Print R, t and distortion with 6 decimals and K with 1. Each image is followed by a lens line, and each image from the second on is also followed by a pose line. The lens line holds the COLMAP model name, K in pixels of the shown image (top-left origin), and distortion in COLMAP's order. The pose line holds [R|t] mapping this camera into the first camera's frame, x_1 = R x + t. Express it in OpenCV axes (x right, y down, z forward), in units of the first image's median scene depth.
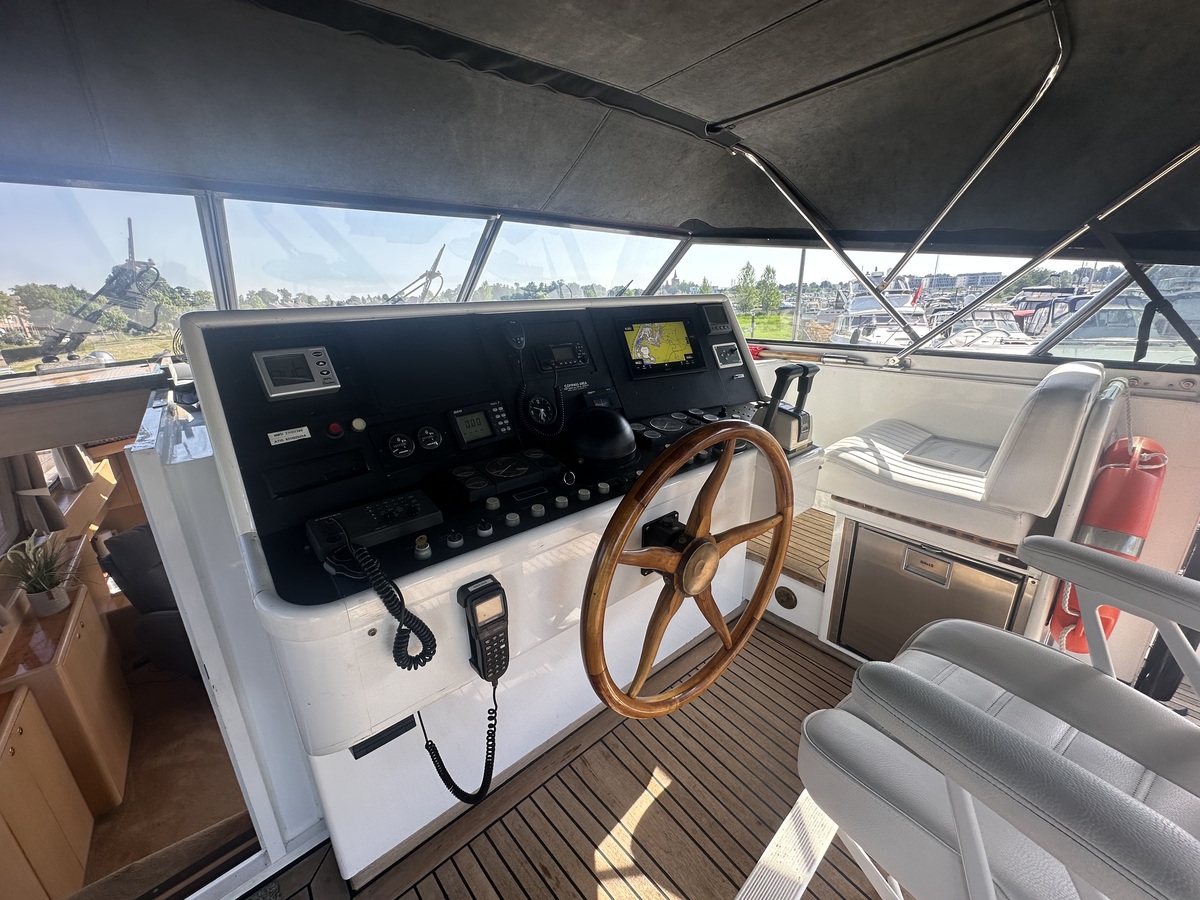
lens RADIAL K [[479.2, 0, 600.0], [0, 479.2, 450.0], [0, 0, 1]] dist [-0.004226, 0.000822]
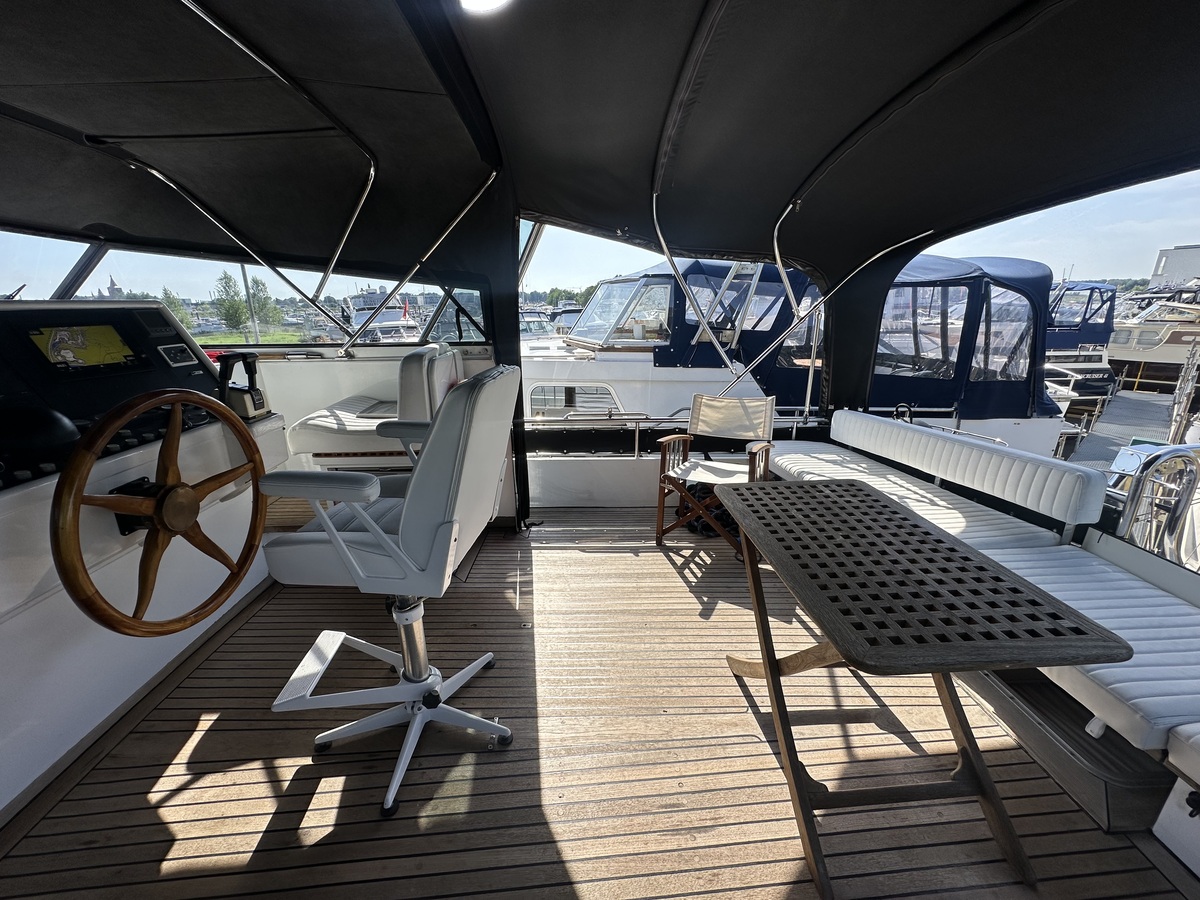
lens RADIAL K [[479.2, 0, 600.0], [0, 479.2, 450.0], [0, 0, 1]] dist [-0.004226, 0.000822]
pose [[0.609896, -0.215408, 0.762644, -0.038474], [0.238265, 0.967666, 0.082774, 0.209452], [-0.755816, 0.131228, 0.641500, -0.562228]]
